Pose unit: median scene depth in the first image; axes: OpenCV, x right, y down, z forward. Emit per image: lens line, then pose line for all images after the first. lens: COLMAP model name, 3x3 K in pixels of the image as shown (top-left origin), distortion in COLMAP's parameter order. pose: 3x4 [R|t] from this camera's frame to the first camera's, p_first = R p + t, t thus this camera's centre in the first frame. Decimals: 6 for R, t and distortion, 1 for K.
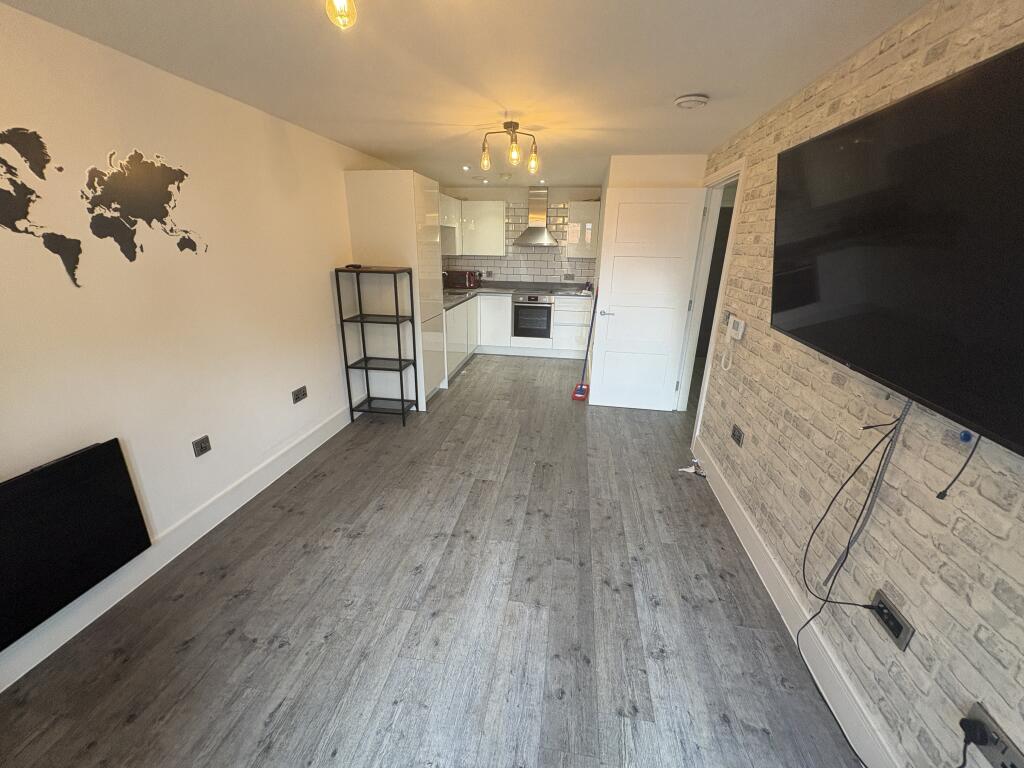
lens RADIAL K [[407.5, 0, 512.0], [0, 407.5, 384.0], [0, 0, 1]] dist [-0.002005, 0.000499]
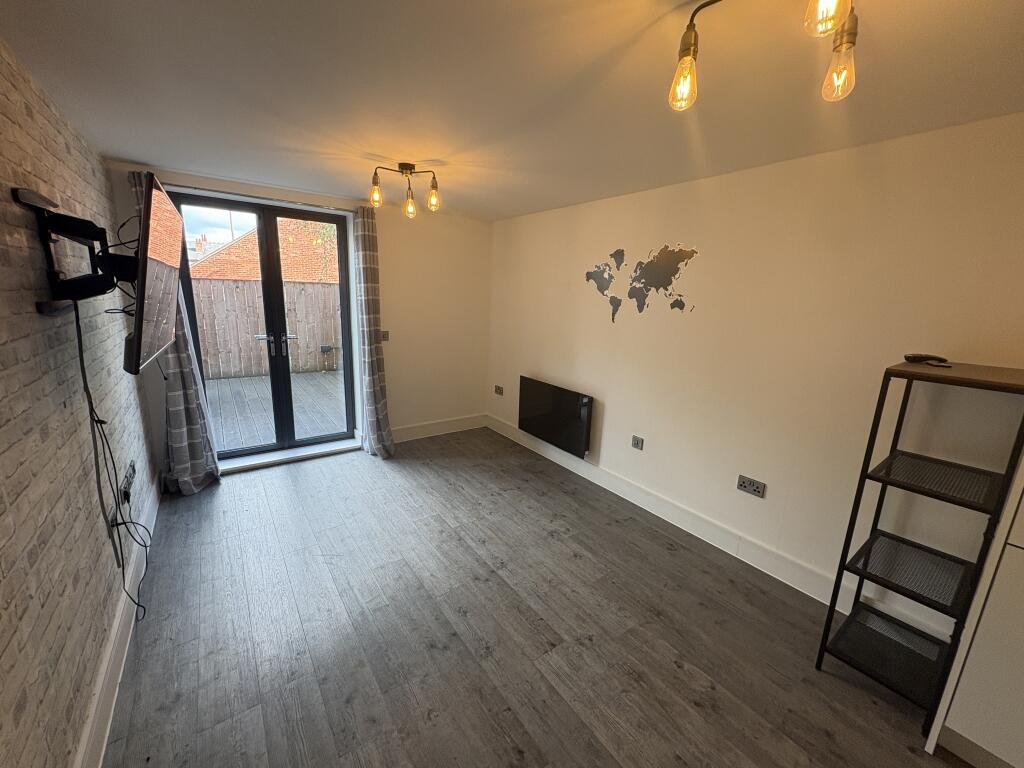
lens RADIAL K [[407.5, 0, 512.0], [0, 407.5, 384.0], [0, 0, 1]] dist [-0.002005, 0.000499]
pose [[-0.708106, 0.110692, -0.697376, 0.602792], [-0.277538, 0.864516, 0.419029, -0.593986], [0.649276, 0.490265, -0.581448, 1.748138]]
